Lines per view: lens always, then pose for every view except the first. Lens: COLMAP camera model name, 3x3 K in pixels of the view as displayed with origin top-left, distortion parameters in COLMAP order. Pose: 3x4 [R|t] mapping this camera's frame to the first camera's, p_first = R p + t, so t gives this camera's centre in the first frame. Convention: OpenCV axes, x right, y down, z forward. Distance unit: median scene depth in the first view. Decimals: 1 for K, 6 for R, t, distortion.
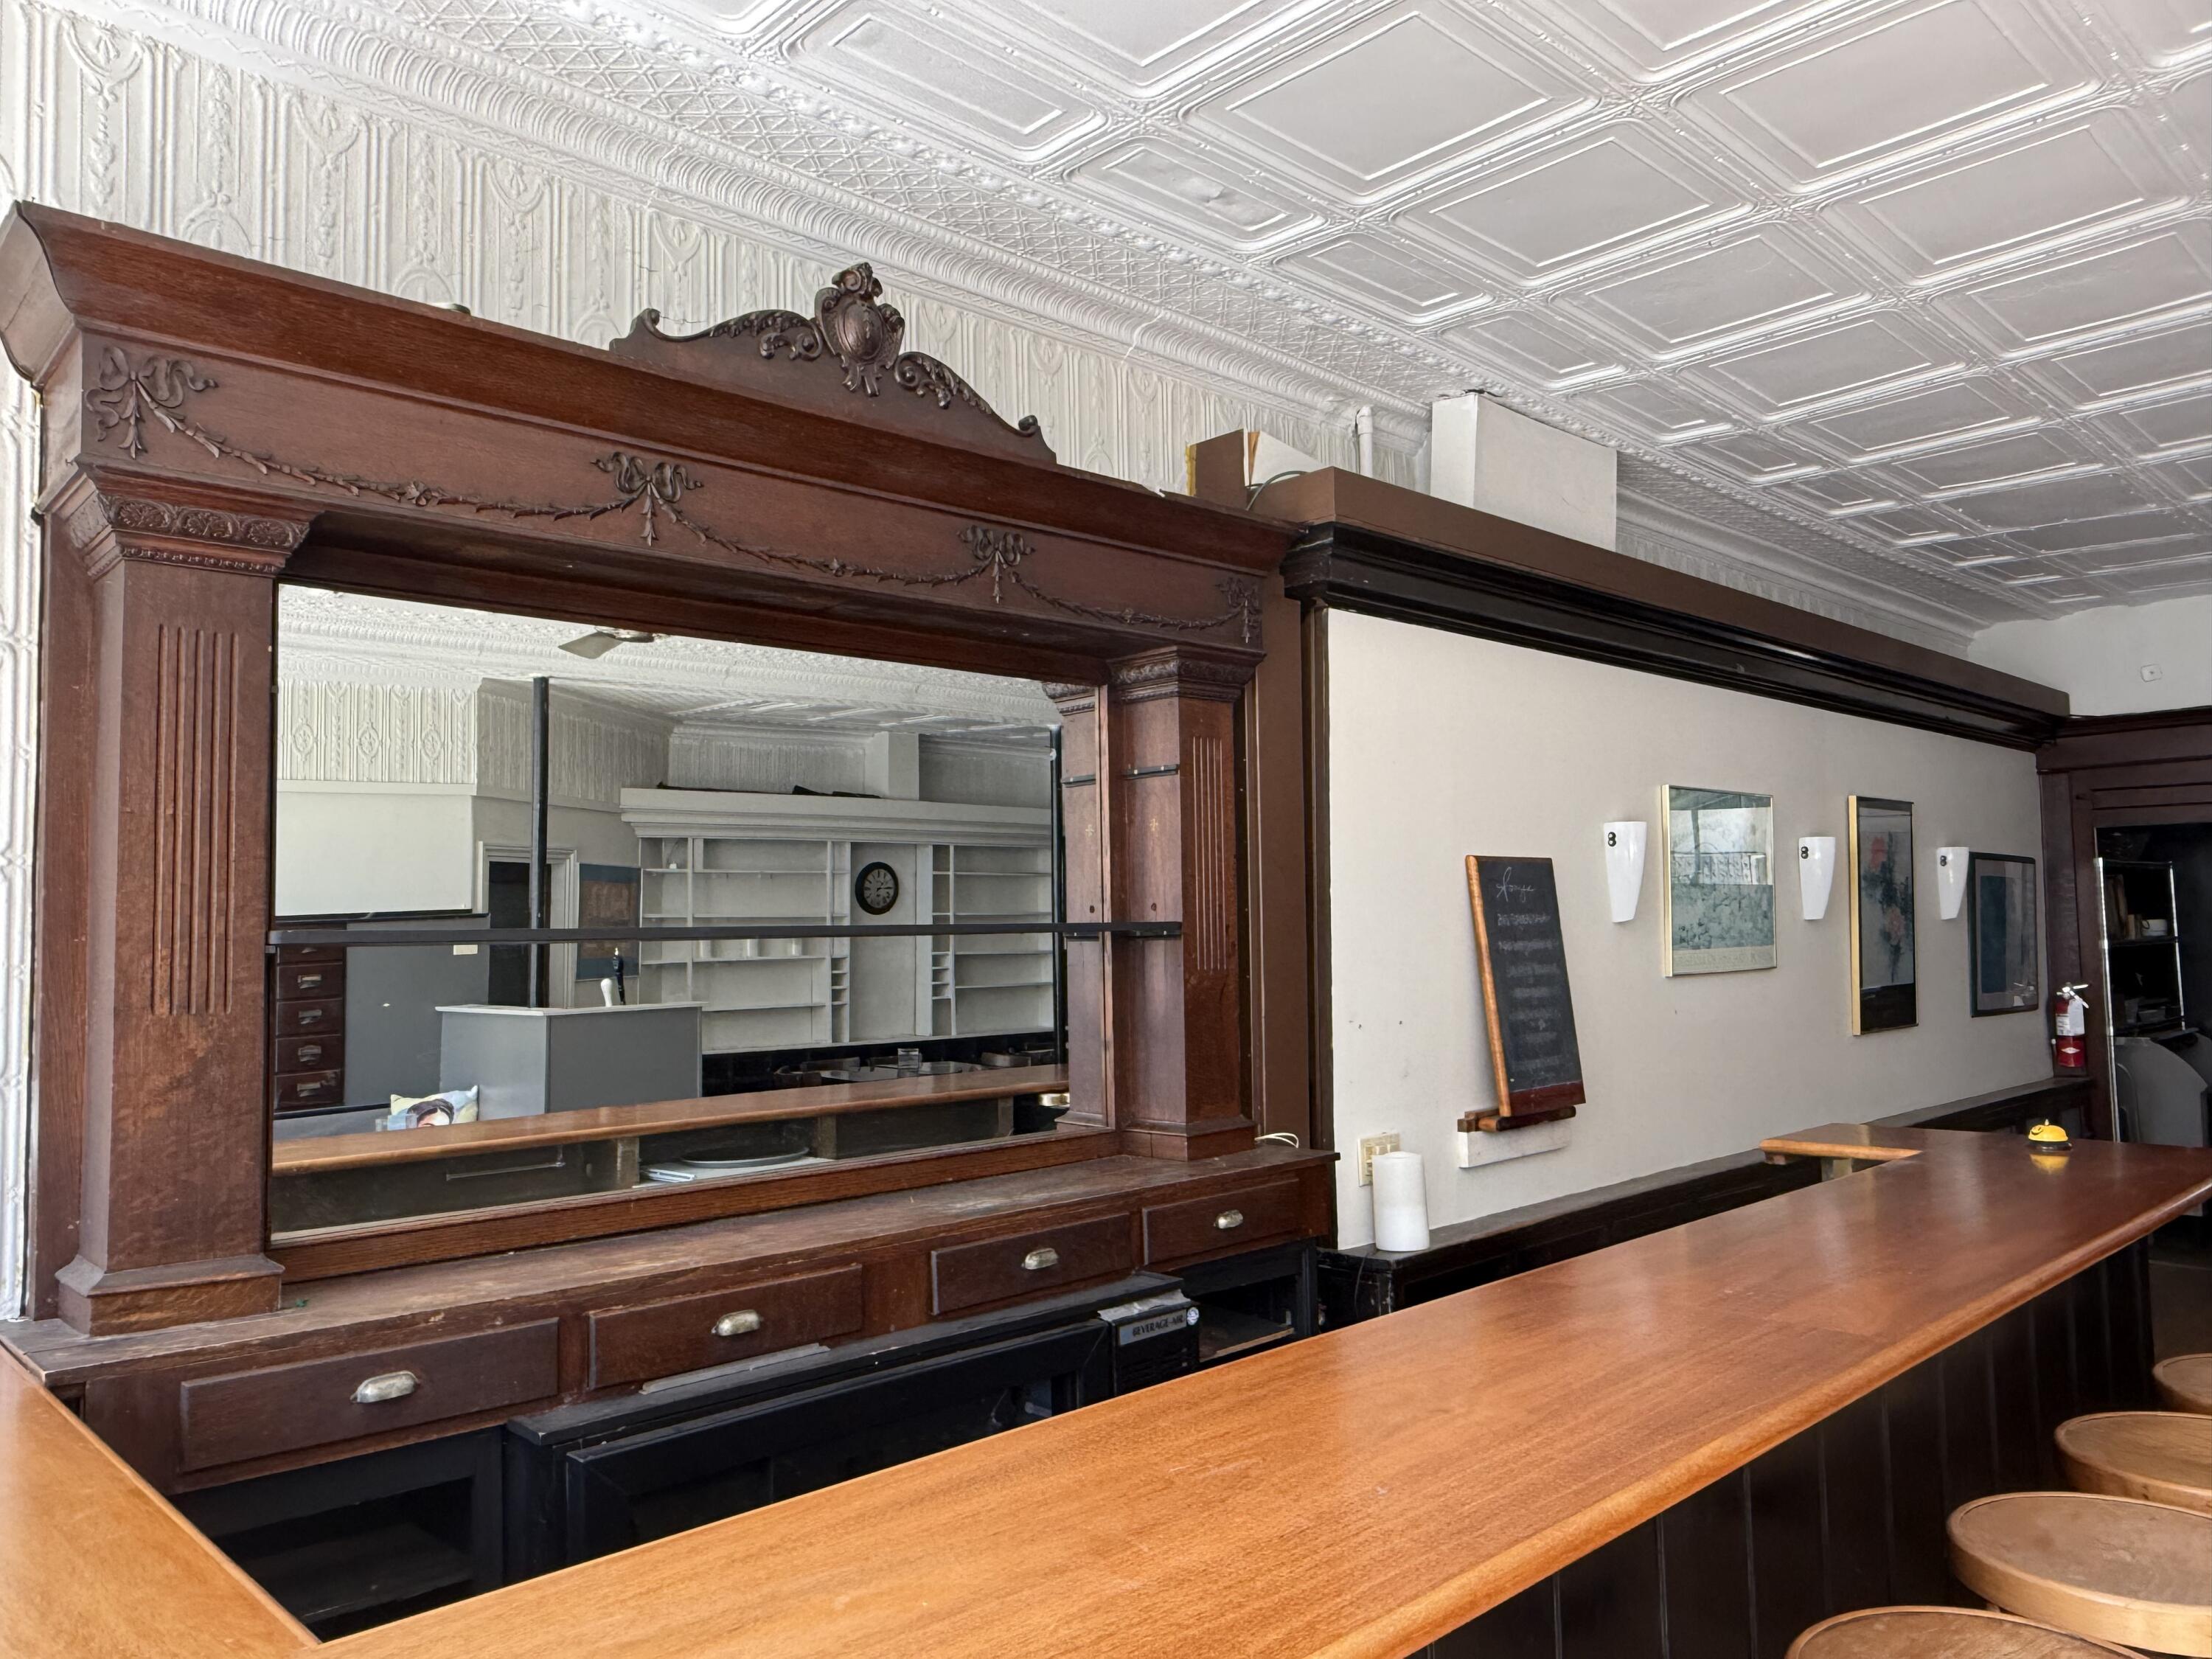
lens RADIAL K [[1564.3, 0, 1106.0], [0, 1564.3, 829.5], [0, 0, 1]] dist [0.000008, -0.003915]
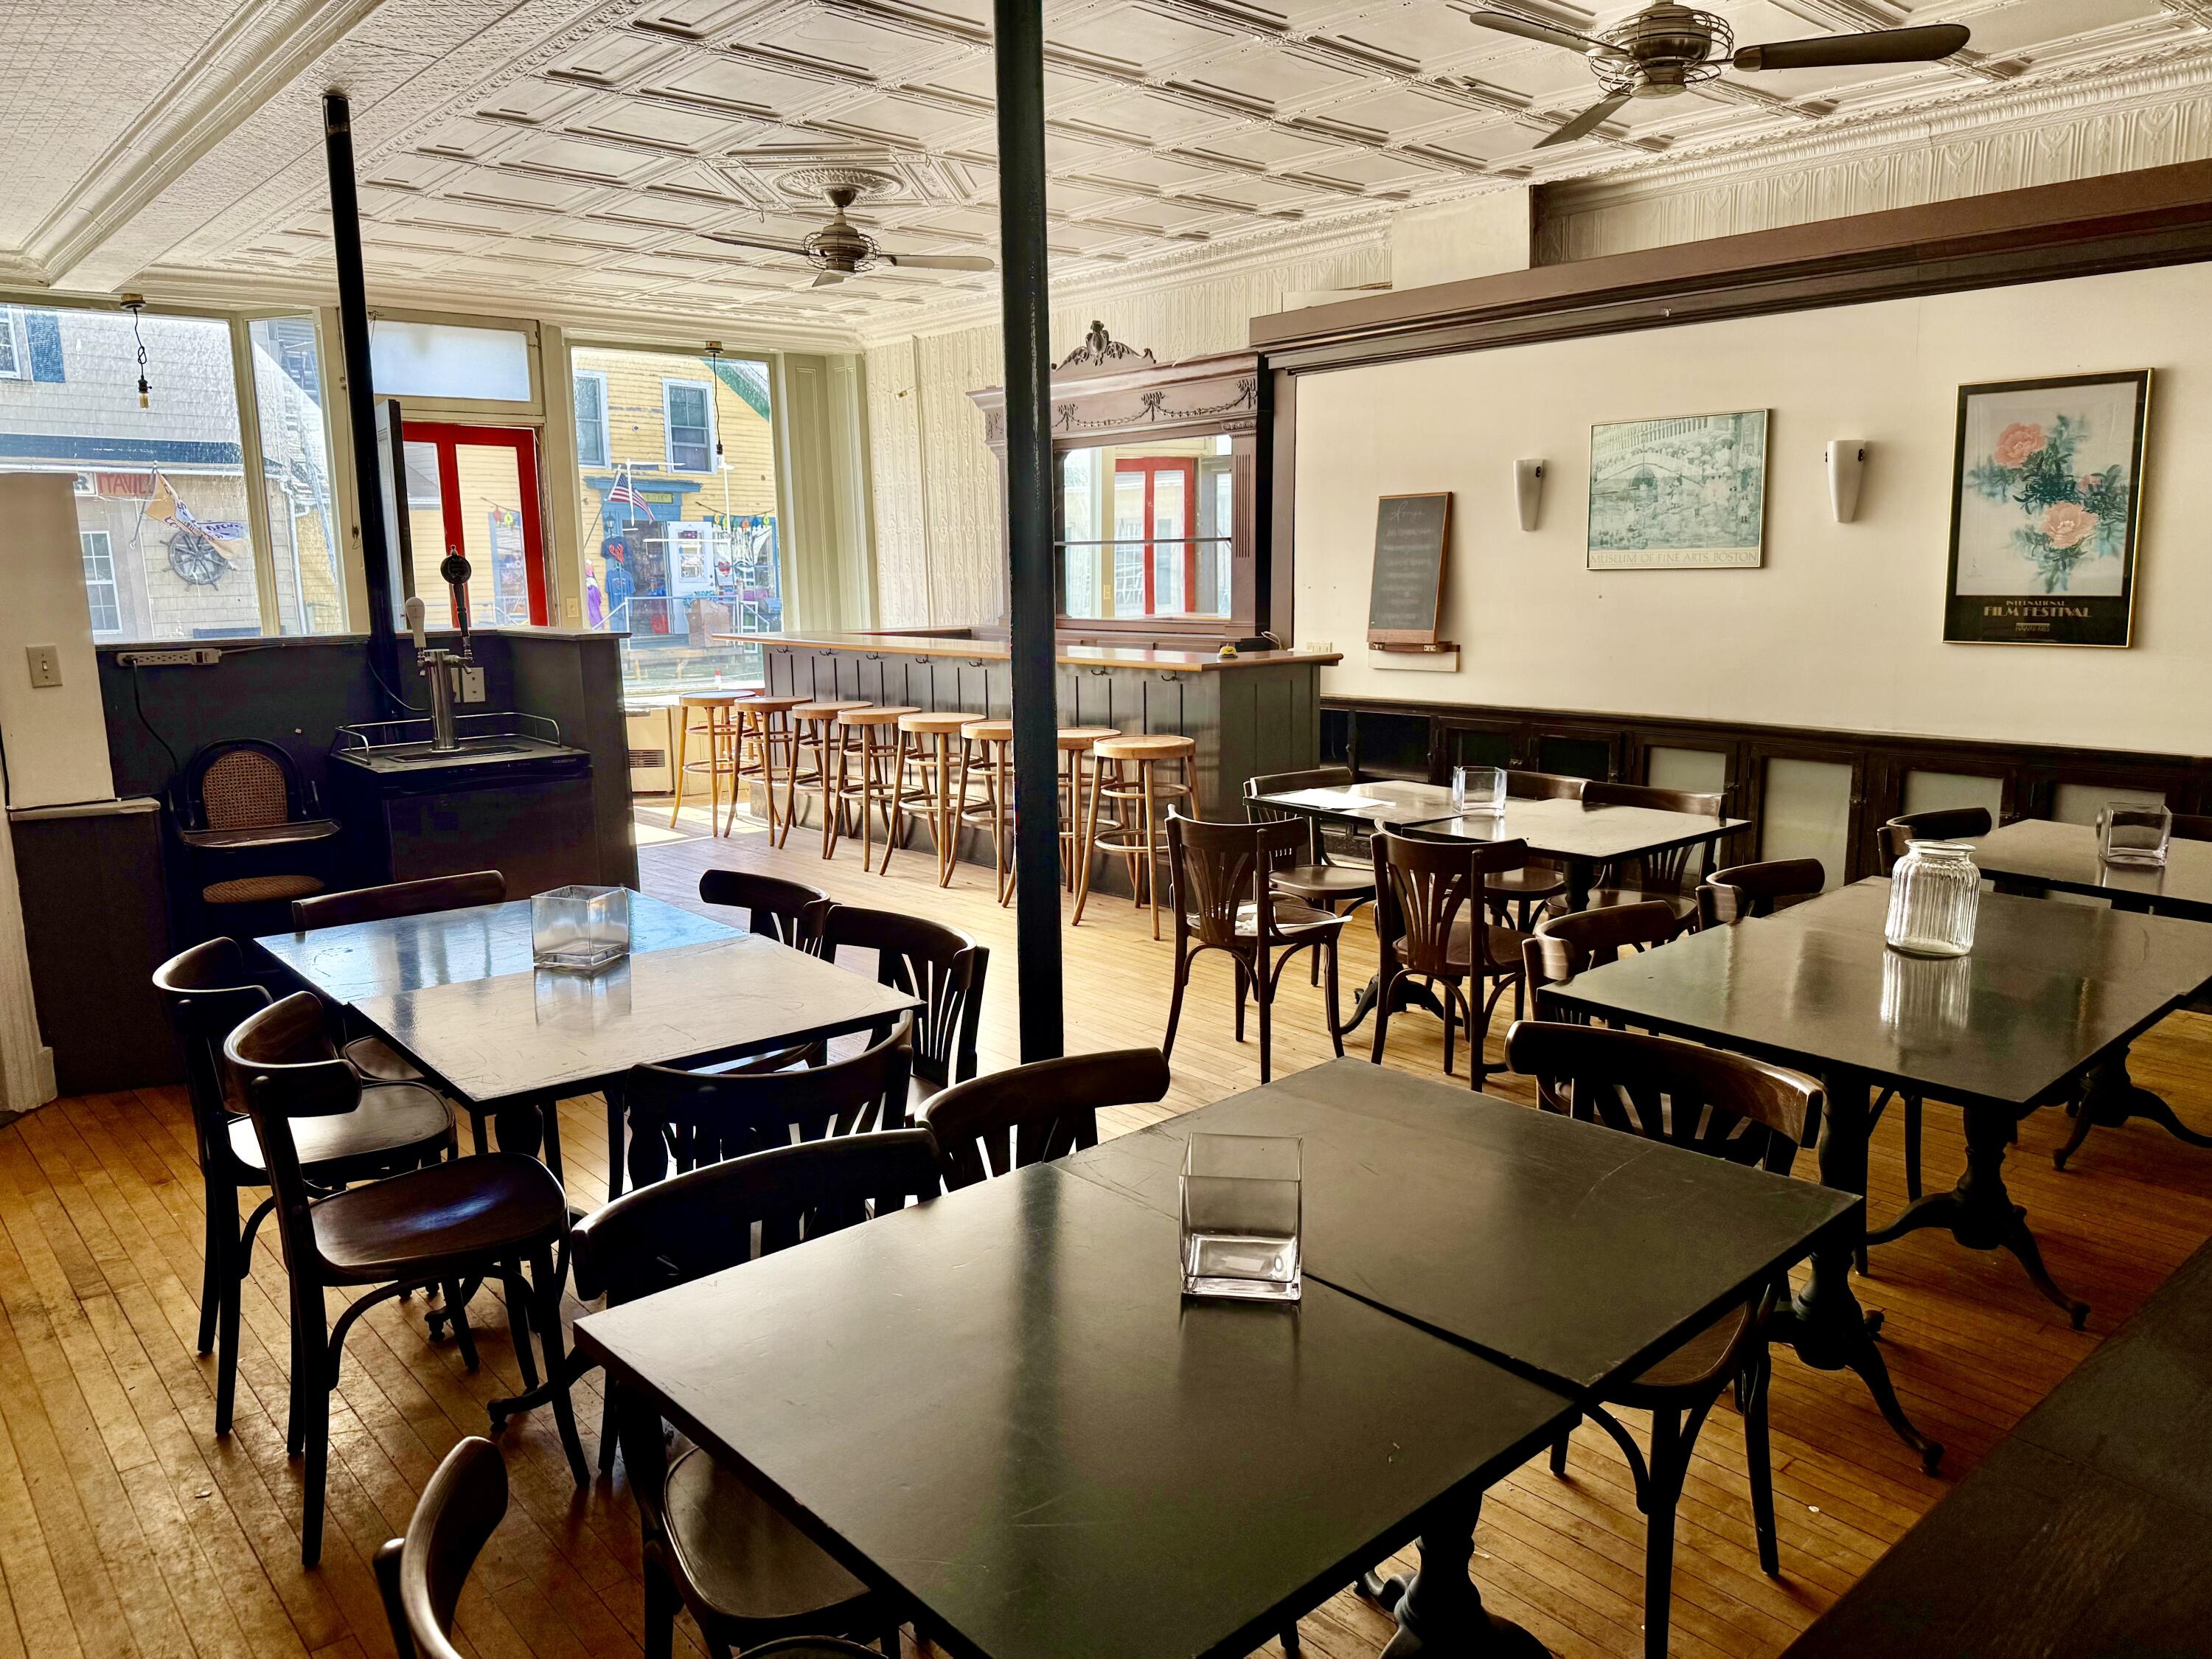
lens RADIAL K [[1541.0, 0, 1102.8], [0, 1541.0, 799.6], [0, 0, 1]] dist [0.003921, 0.000648]
pose [[-0.030819, 0.165897, -0.985661, 2.216894], [0.080049, 0.983372, 0.163009, 0.049312], [0.996314, -0.073877, -0.043587, 0.810549]]
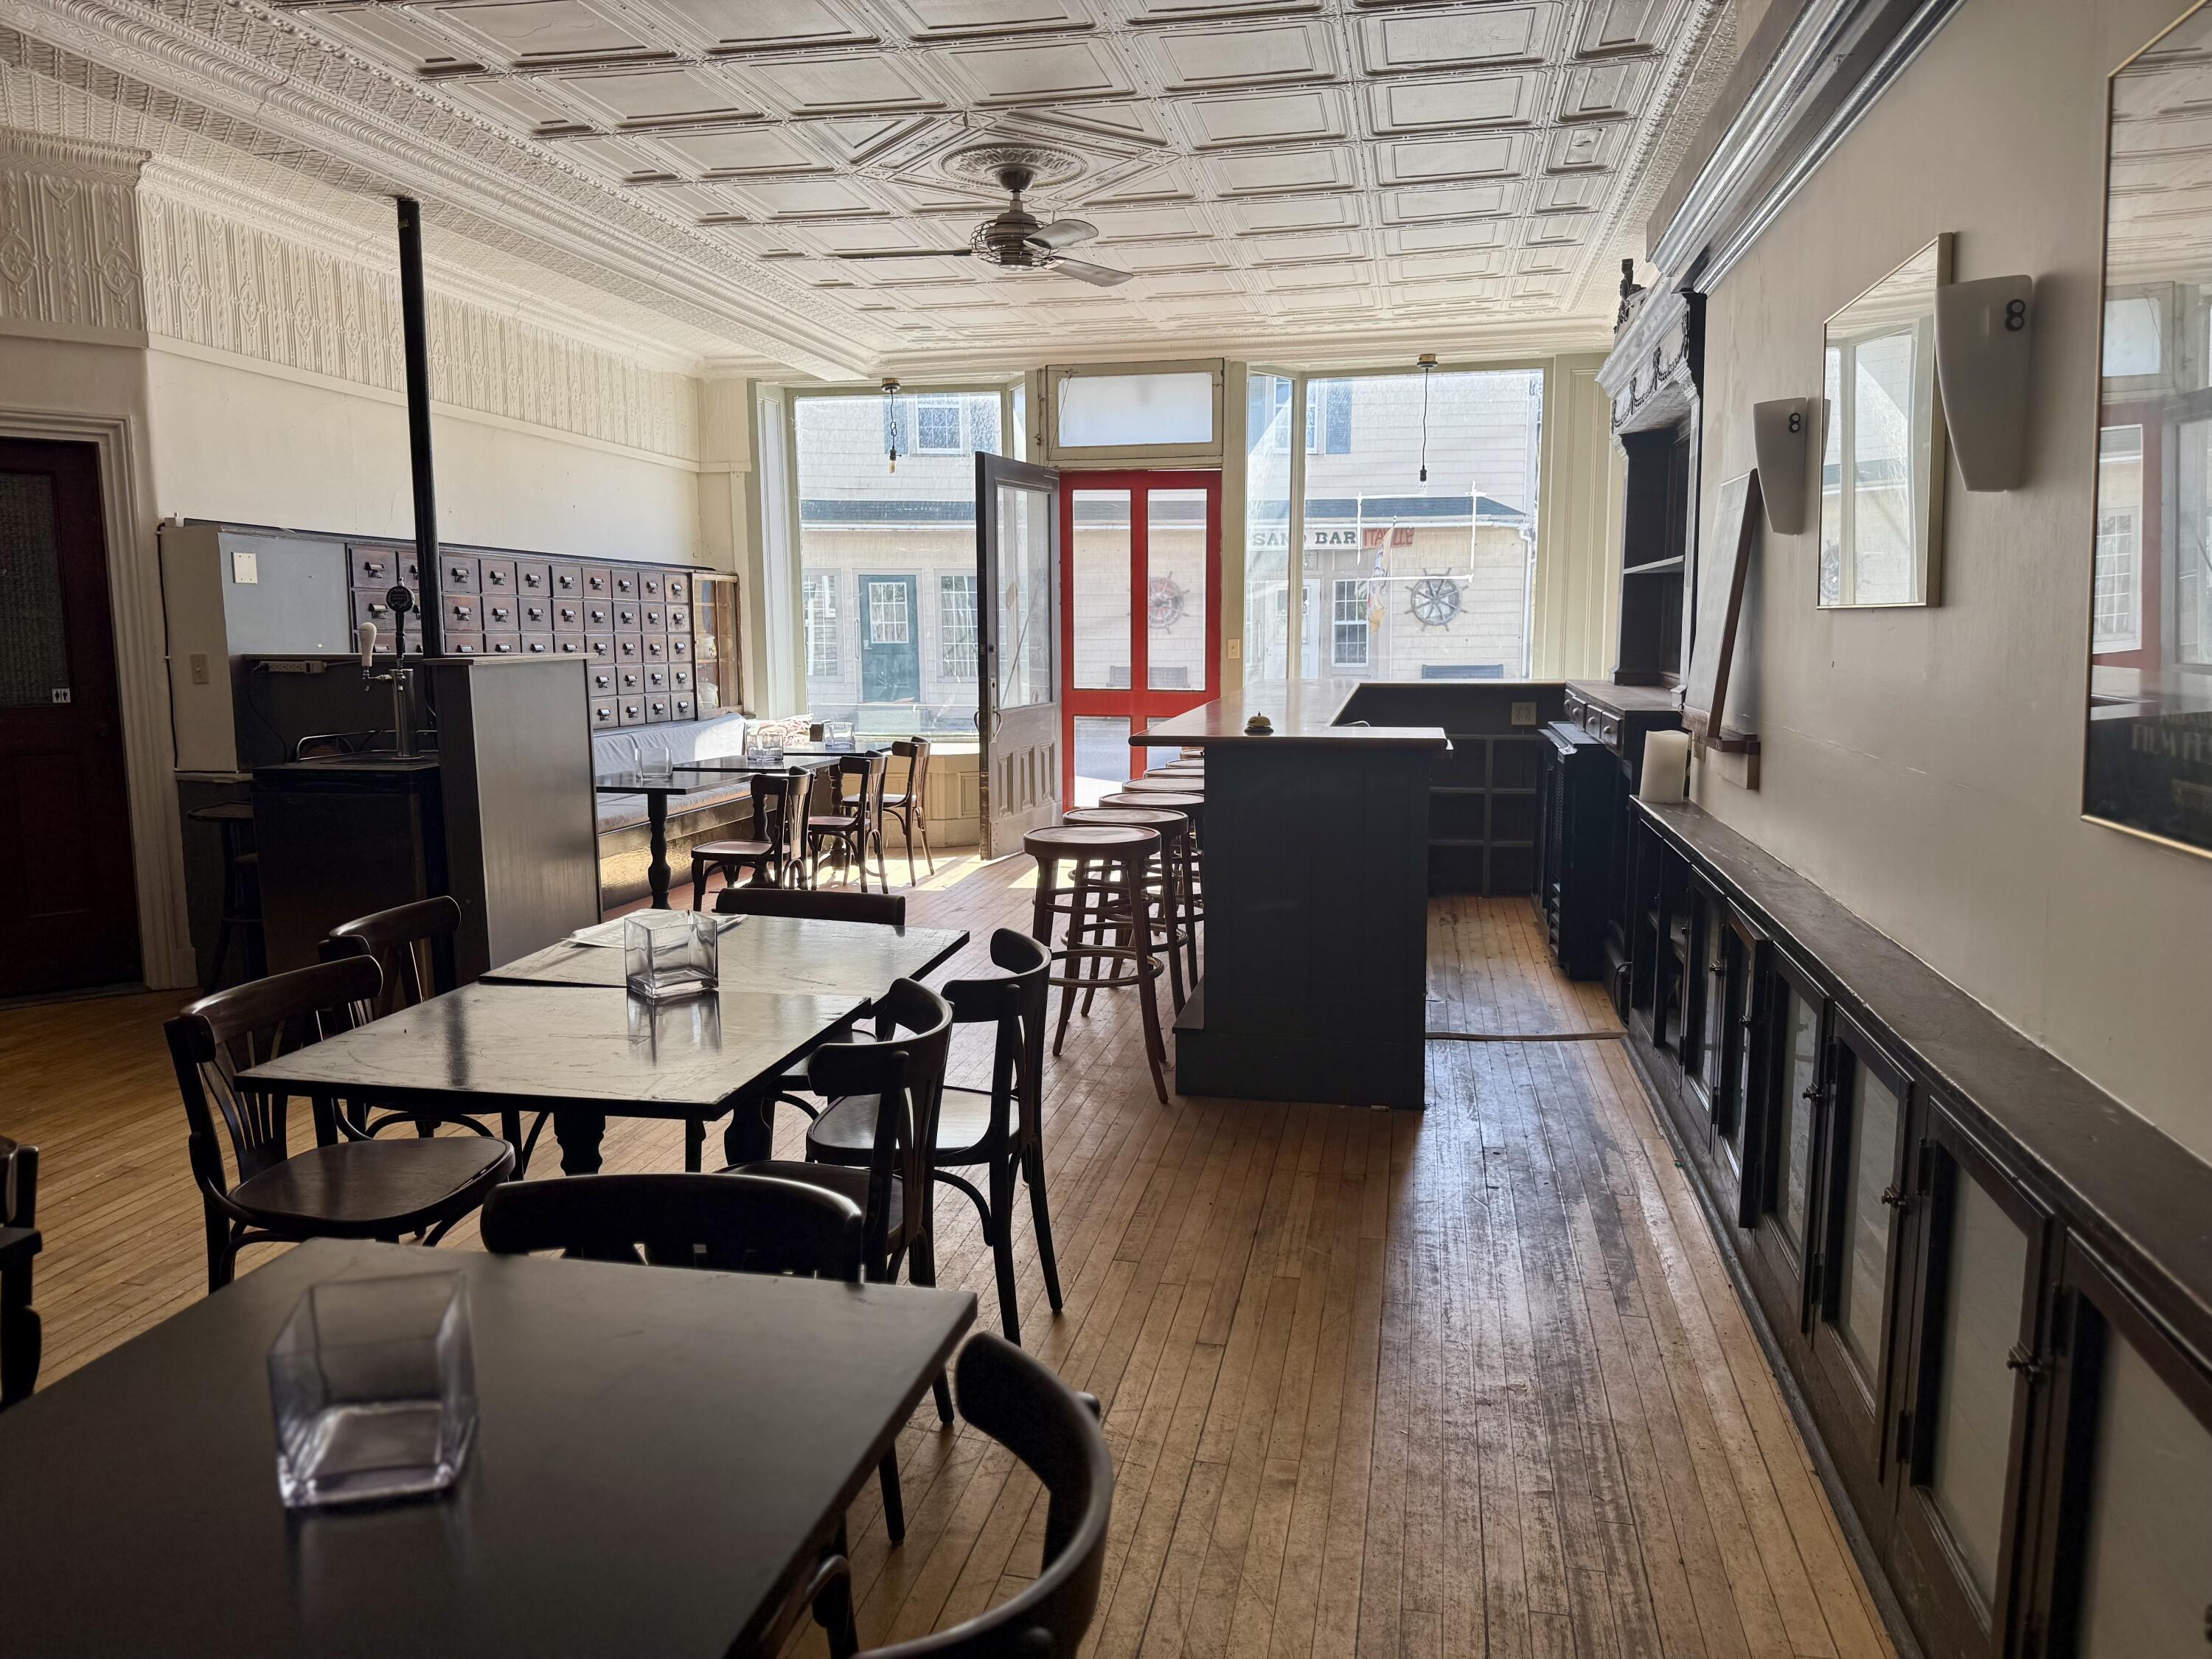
lens RADIAL K [[1521.5, 0, 1106.0], [0, 1521.5, 829.5], [0, 0, 1]] dist [0.079683, 0.000513]
pose [[-0.816524, 0.091608, -0.569997, 1.291005], [0.048488, 0.994724, 0.090410, 0.136883], [0.575272, 0.046184, -0.816657, 1.752810]]
